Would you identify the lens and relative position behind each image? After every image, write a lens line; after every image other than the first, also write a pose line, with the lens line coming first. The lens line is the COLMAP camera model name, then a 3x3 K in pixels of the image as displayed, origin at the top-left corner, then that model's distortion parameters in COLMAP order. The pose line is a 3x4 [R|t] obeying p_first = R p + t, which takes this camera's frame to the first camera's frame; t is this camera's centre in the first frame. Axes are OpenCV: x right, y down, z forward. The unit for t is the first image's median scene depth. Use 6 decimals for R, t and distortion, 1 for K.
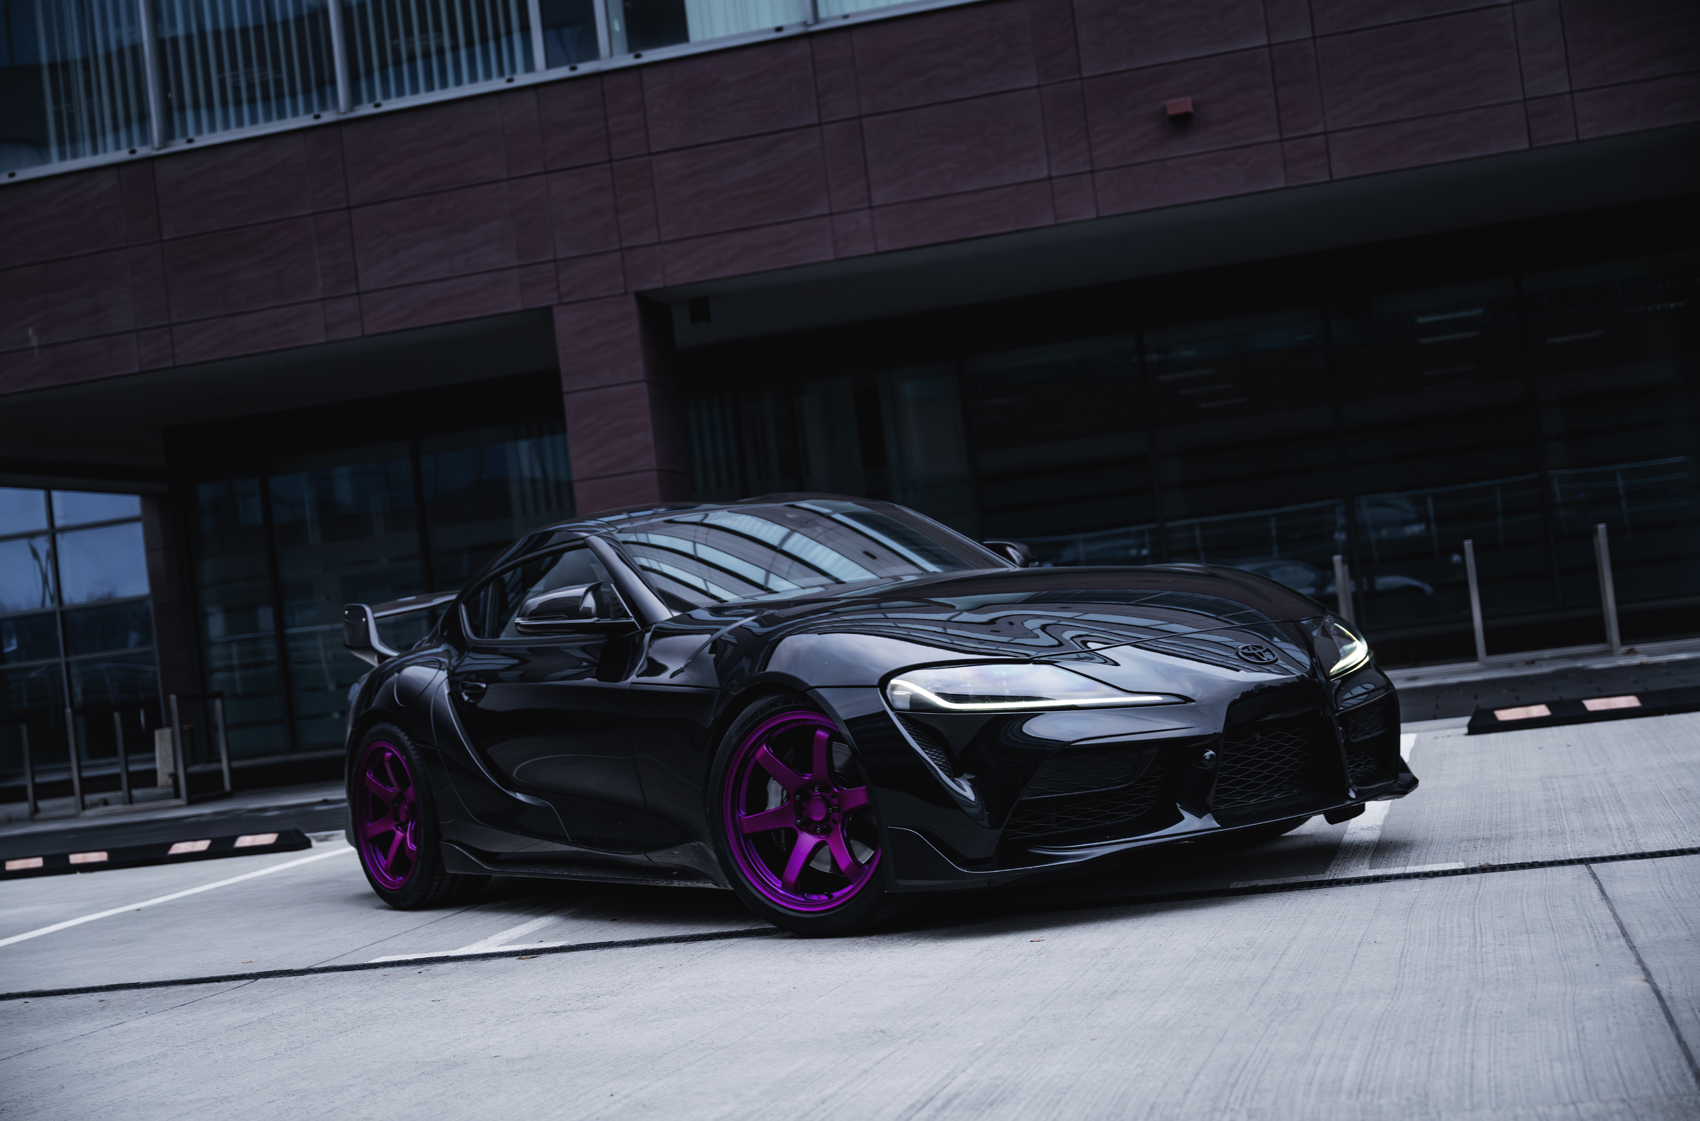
lens RADIAL K [[2303.1, 0, 850.0], [0, 2303.1, 560.5], [0, 0, 1]] dist [0.003681, -0.045705]
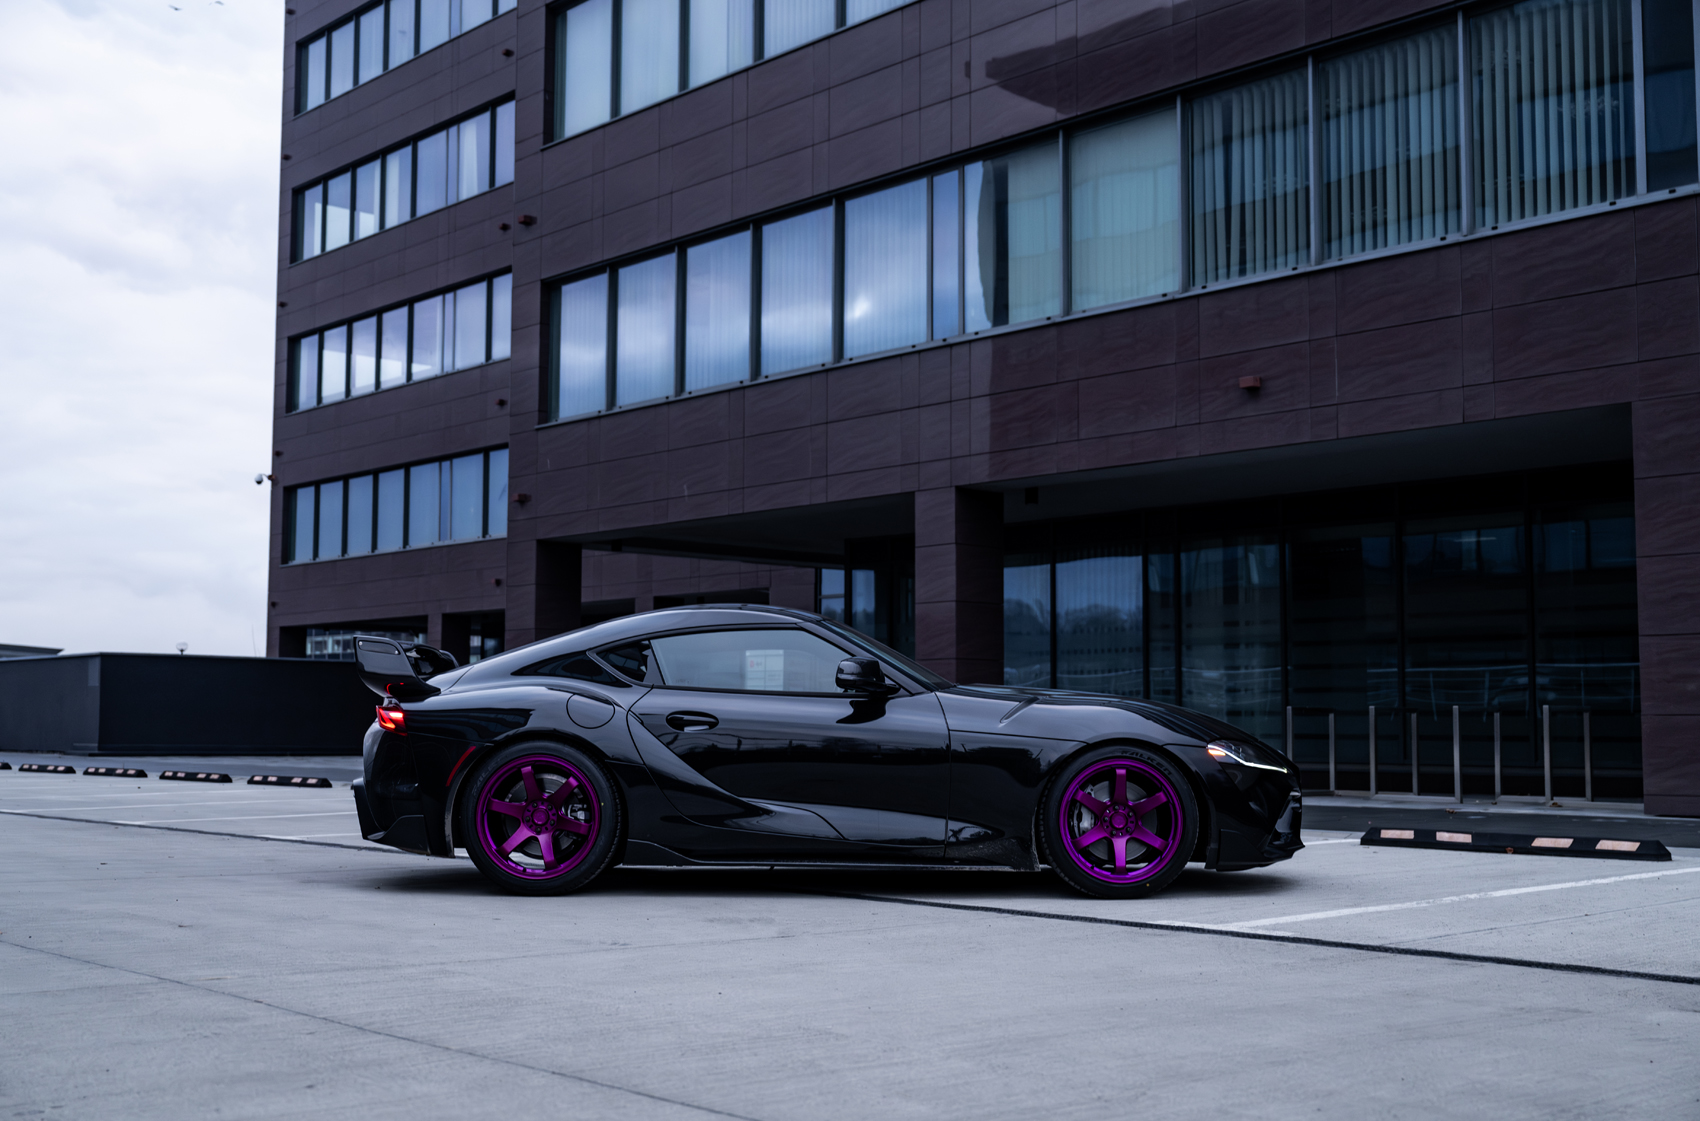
lens RADIAL K [[1986.1, 0, 850.0], [0, 1986.1, 560.5], [0, 0, 1]] dist [0.007779, -0.008322]
pose [[0.829624, 0.071823, -0.553684, 0.617752], [-0.079137, 0.996806, 0.010728, -0.077976], [0.552686, 0.034916, 0.832658, -0.162369]]
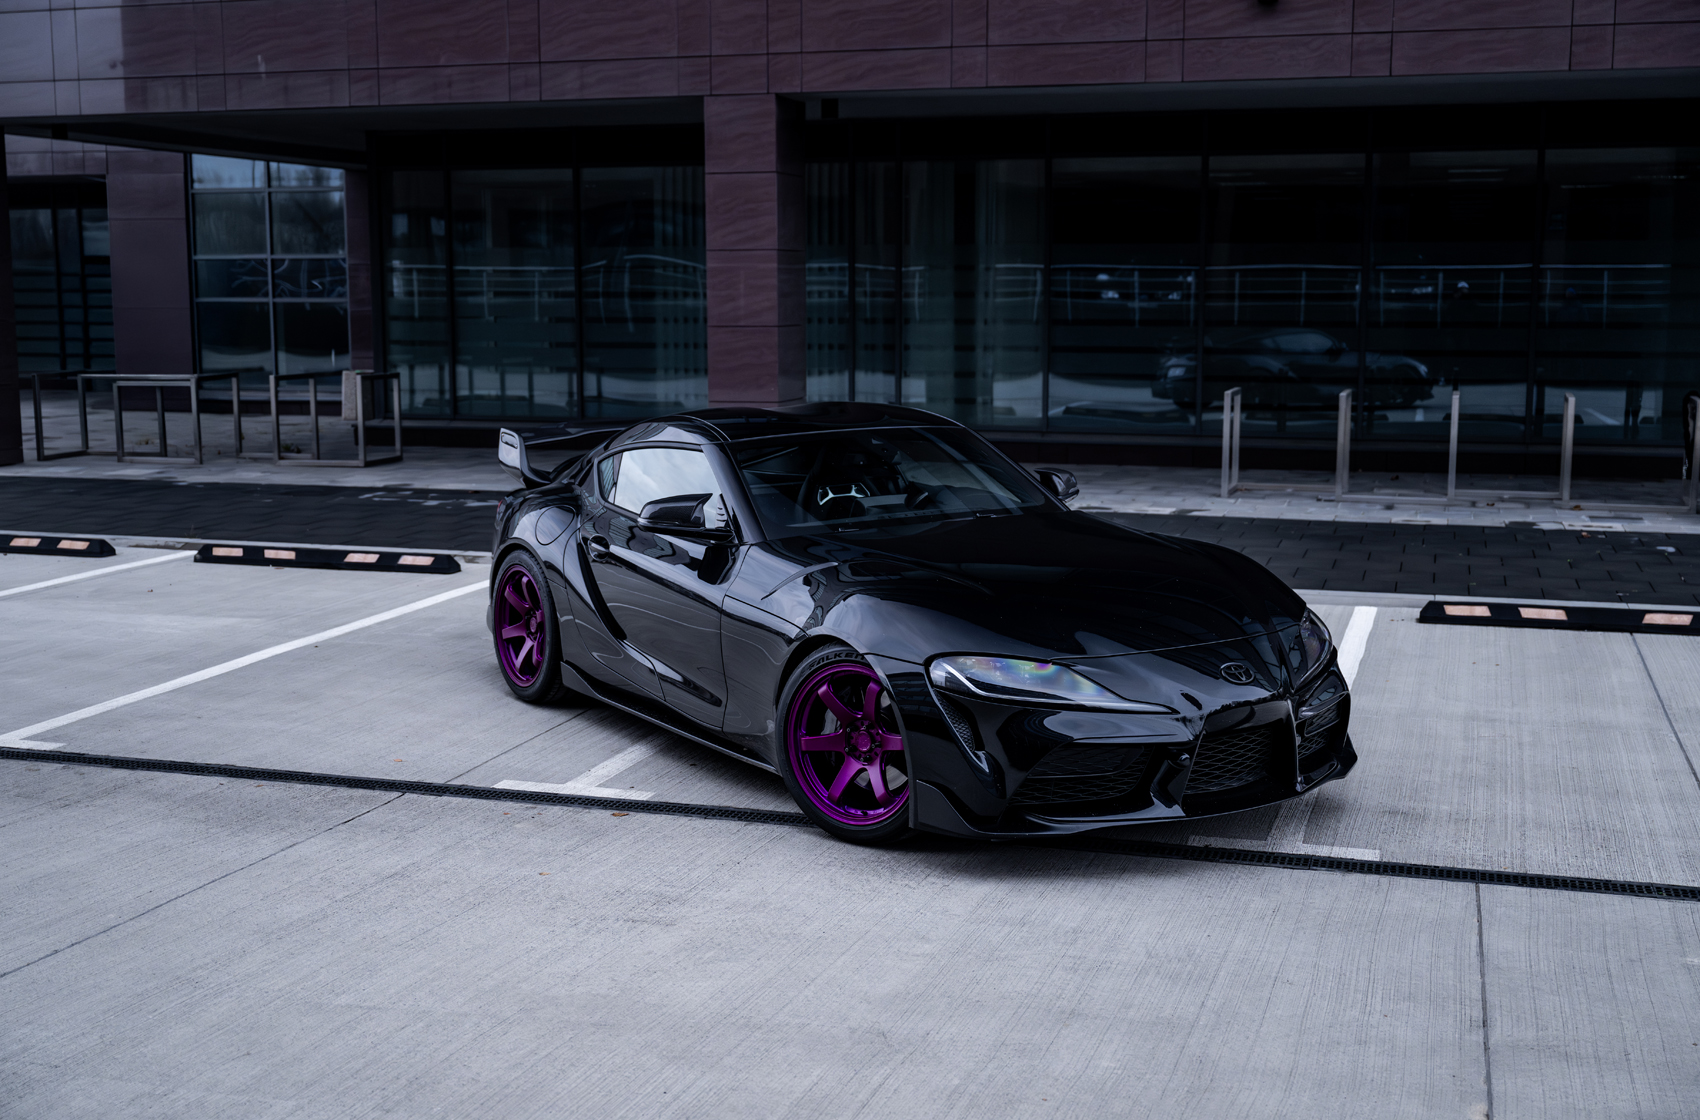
lens RADIAL K [[1942.5, 0, 850.0], [0, 1942.5, 560.0], [0, 0, 1]] dist [-0.001715, -0.020209]
pose [[0.991979, 0.123939, -0.024819, -0.002984], [-0.117511, 0.976602, 0.180111, -0.070040], [0.046561, -0.175750, 0.983333, -0.001510]]
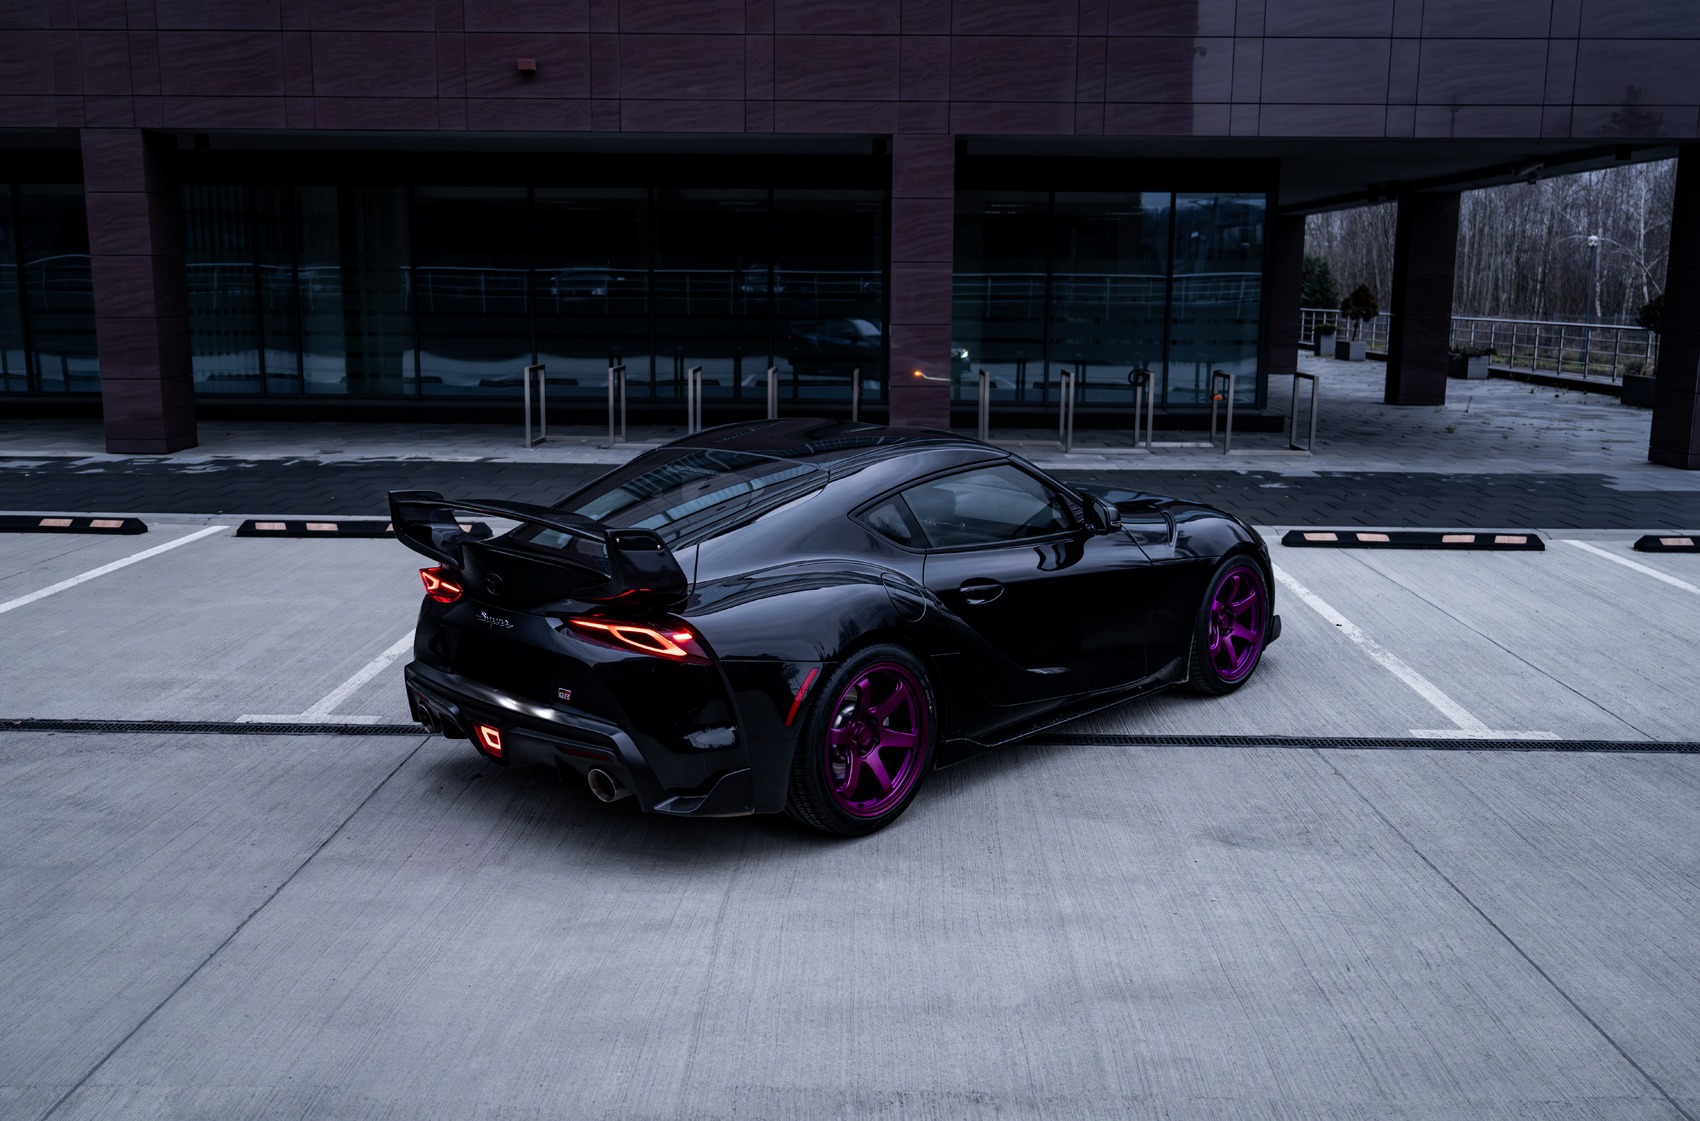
lens RADIAL K [[1457.0, 0, 850.0], [0, 1457.0, 560.5], [0, 0, 1]] dist [-0.010565, 0.000771]
pose [[0.962905, 0.081397, 0.257270, 0.125526], [-0.133567, 0.972200, 0.192322, -0.090914], [-0.234463, -0.219551, 0.947008, -0.019785]]
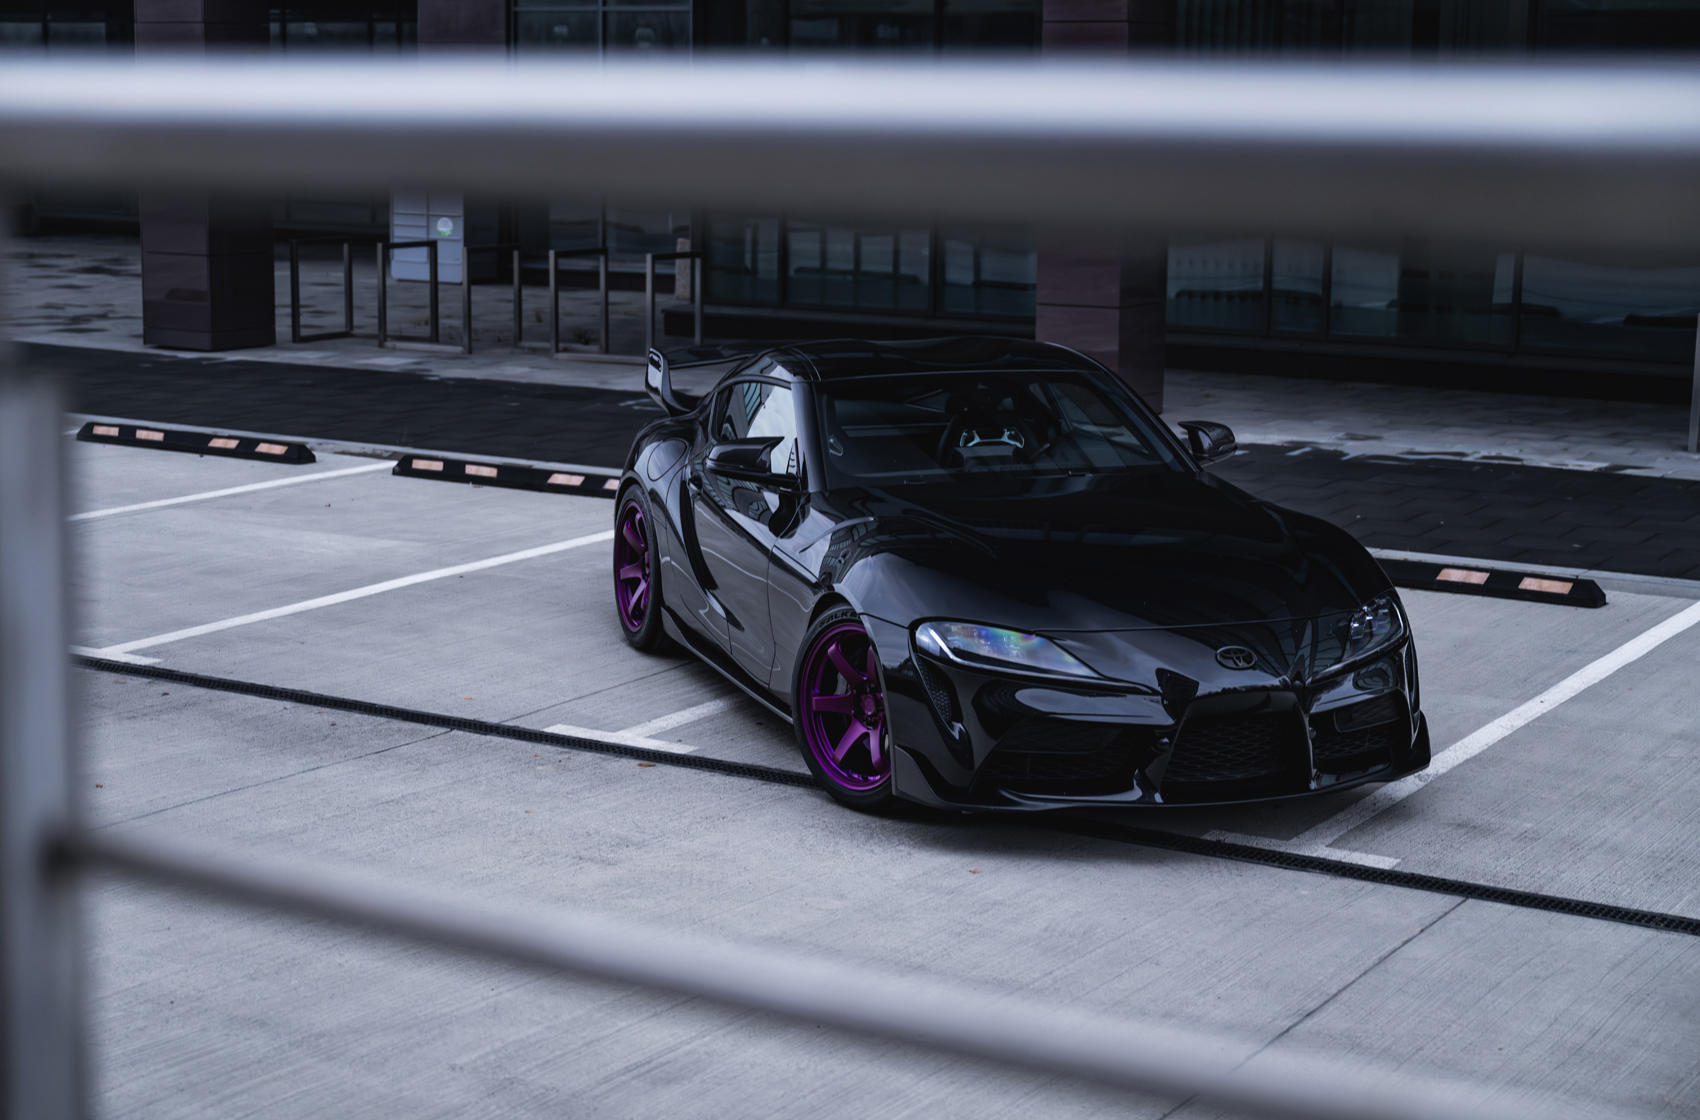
lens RADIAL K [[2742.2, 0, 850.0], [0, 2742.2, 560.0], [0, 0, 1]] dist [-0.006517, -0.038941]
pose [[0.950573, 0.178898, -0.253784, 0.130322], [-0.118662, 0.964601, 0.235509, -0.119952], [0.286933, -0.193754, 0.938152, -0.127585]]
